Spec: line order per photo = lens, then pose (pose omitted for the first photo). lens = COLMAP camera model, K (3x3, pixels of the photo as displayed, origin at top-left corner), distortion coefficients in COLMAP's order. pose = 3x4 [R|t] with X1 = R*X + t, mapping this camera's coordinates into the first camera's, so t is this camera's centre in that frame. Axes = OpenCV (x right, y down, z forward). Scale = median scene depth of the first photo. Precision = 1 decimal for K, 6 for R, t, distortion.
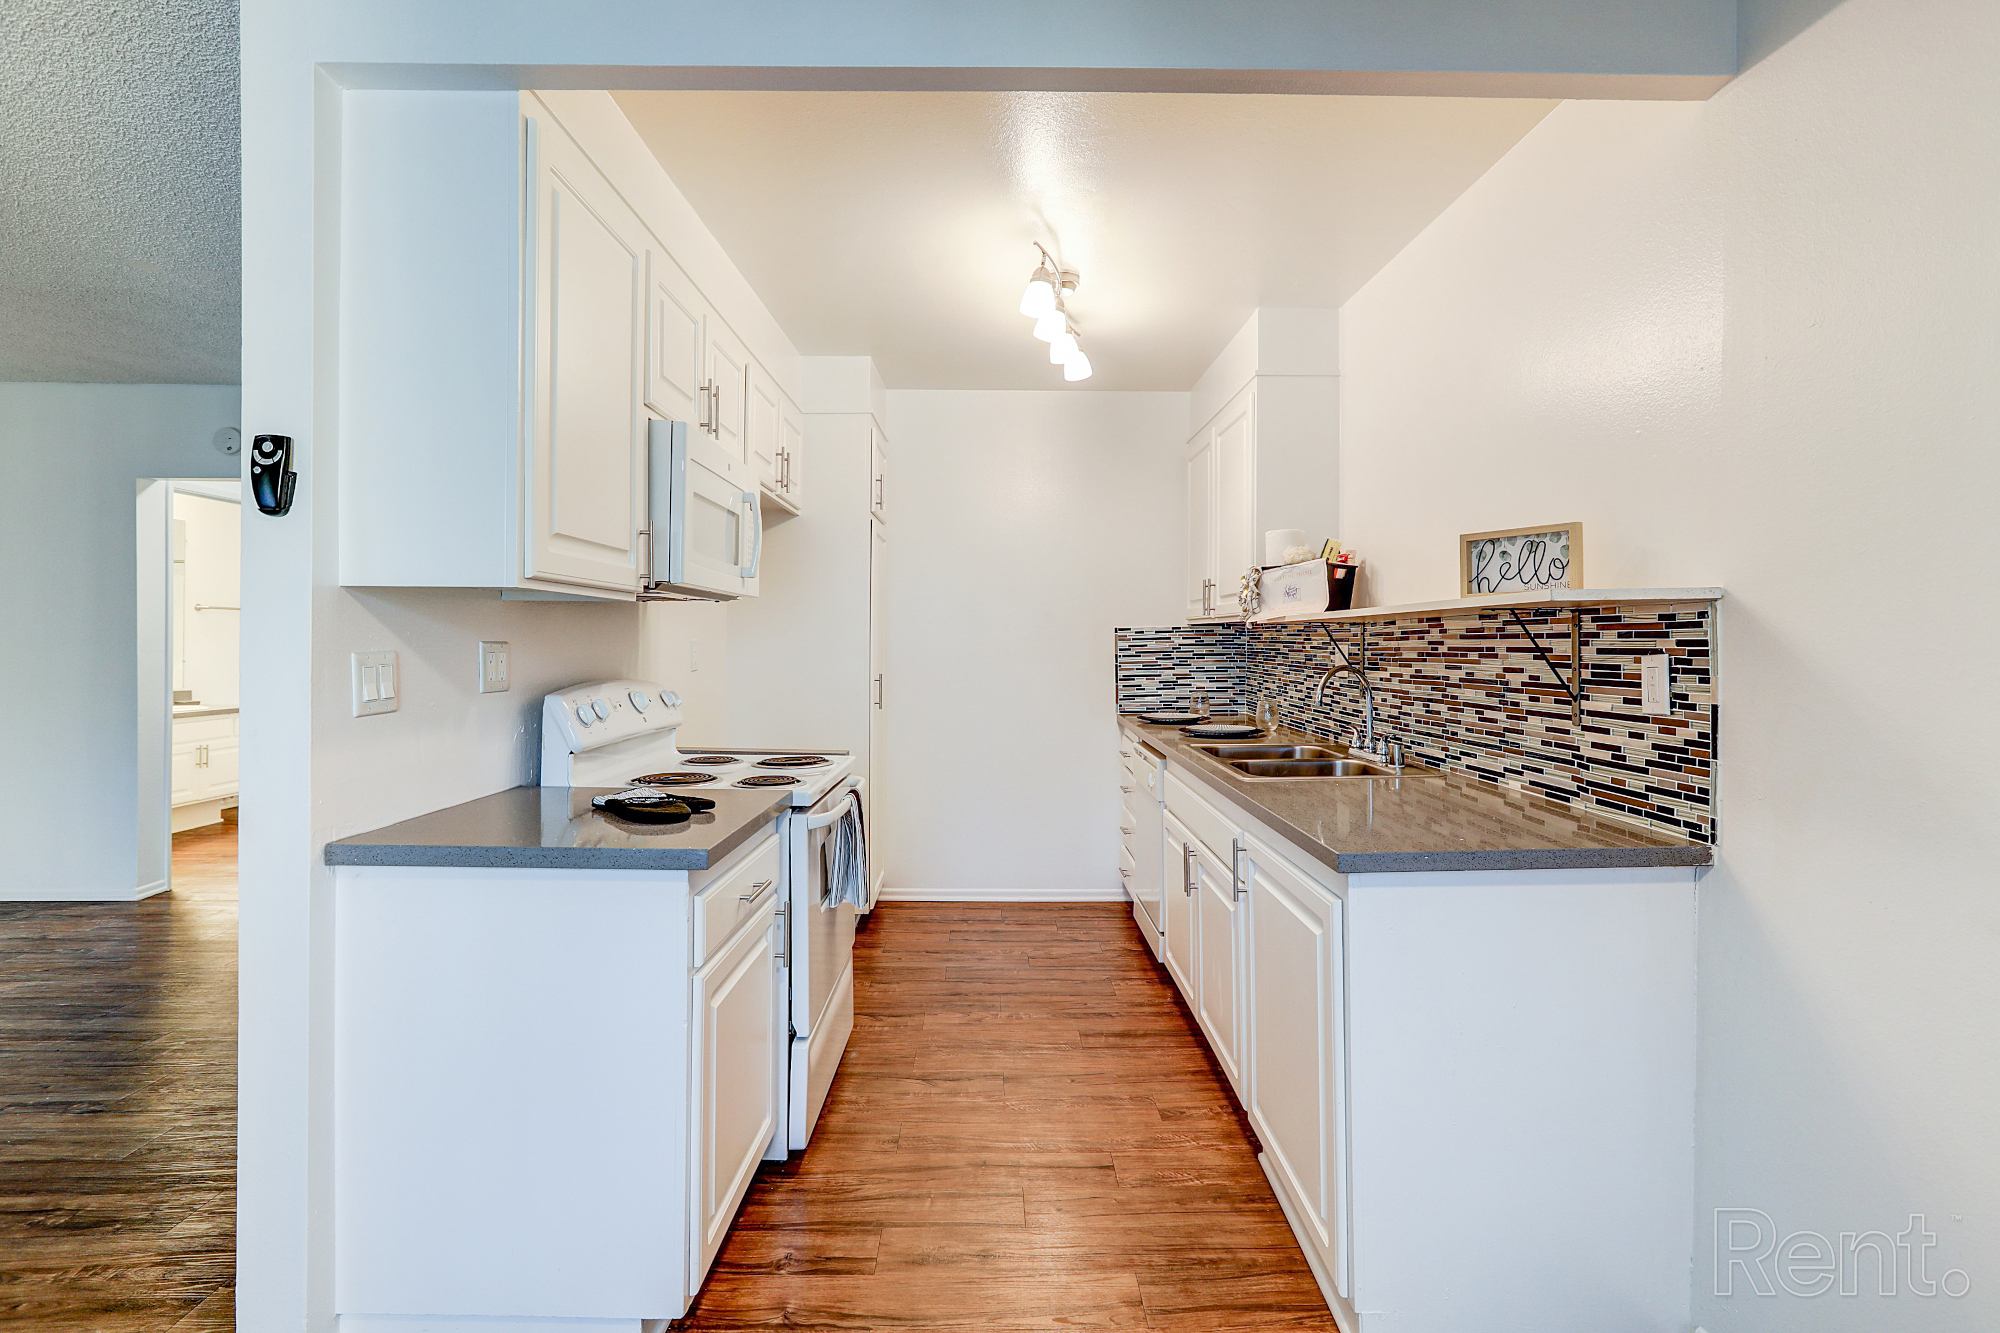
lens RADIAL K [[1026.0, 0, 1000.5], [0, 1026.0, 660.9], [0, 0, 1]] dist [-0.007146, -0.000484]
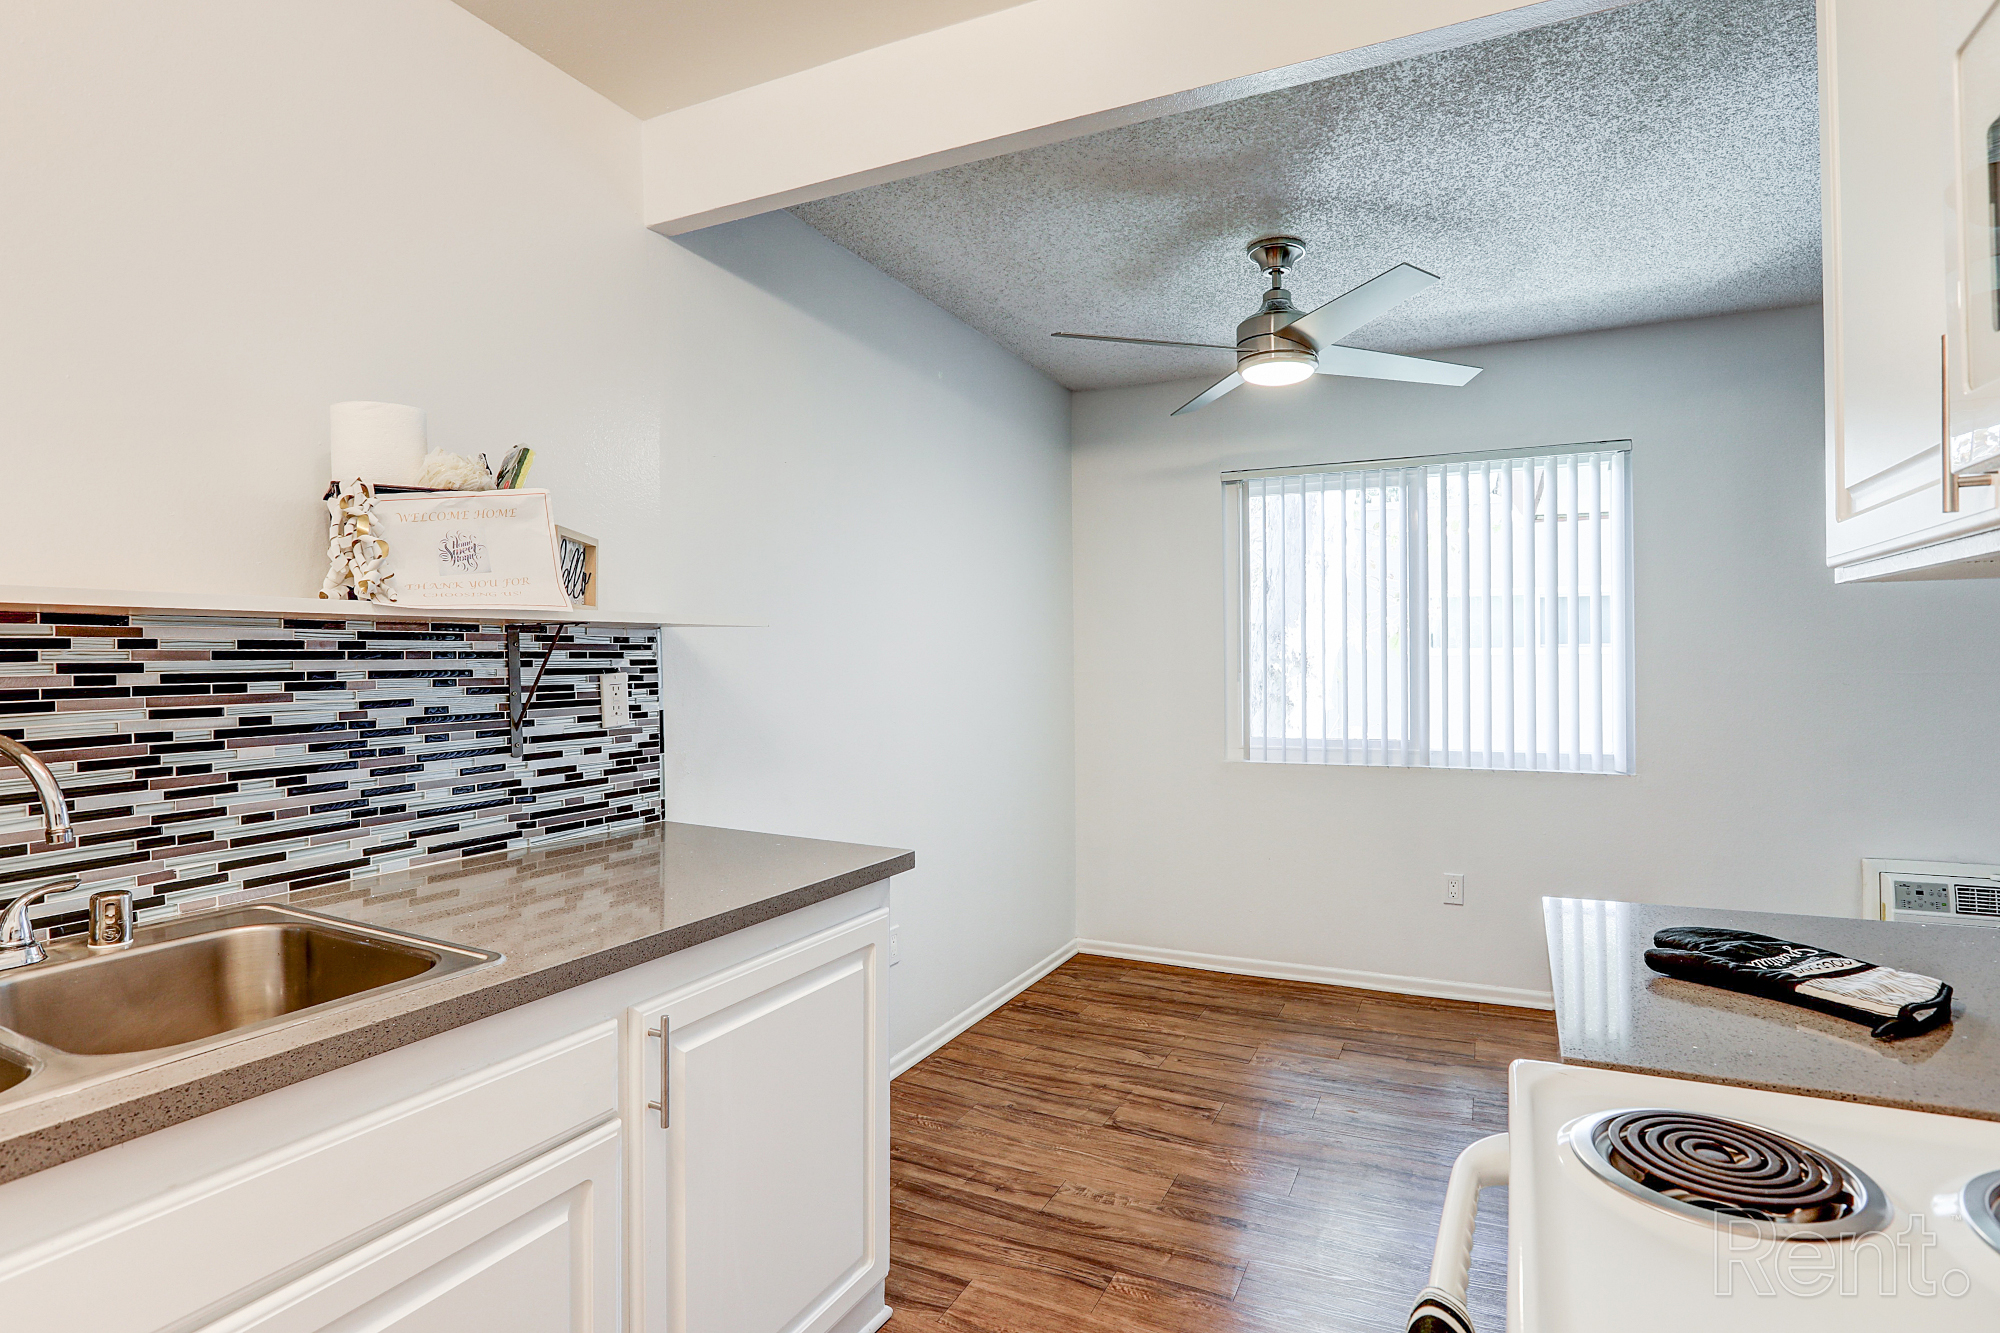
lens RADIAL K [[1026.0, 0, 1006.8], [0, 1026.0, 657.6], [0, 0, 1]] dist [-0.007146, -0.000484]
pose [[-0.896347, -0.002249, 0.443348, -0.220364], [0.006960, 0.999793, 0.019142, -0.038507], [-0.443299, 0.020244, -0.896145, 1.685198]]
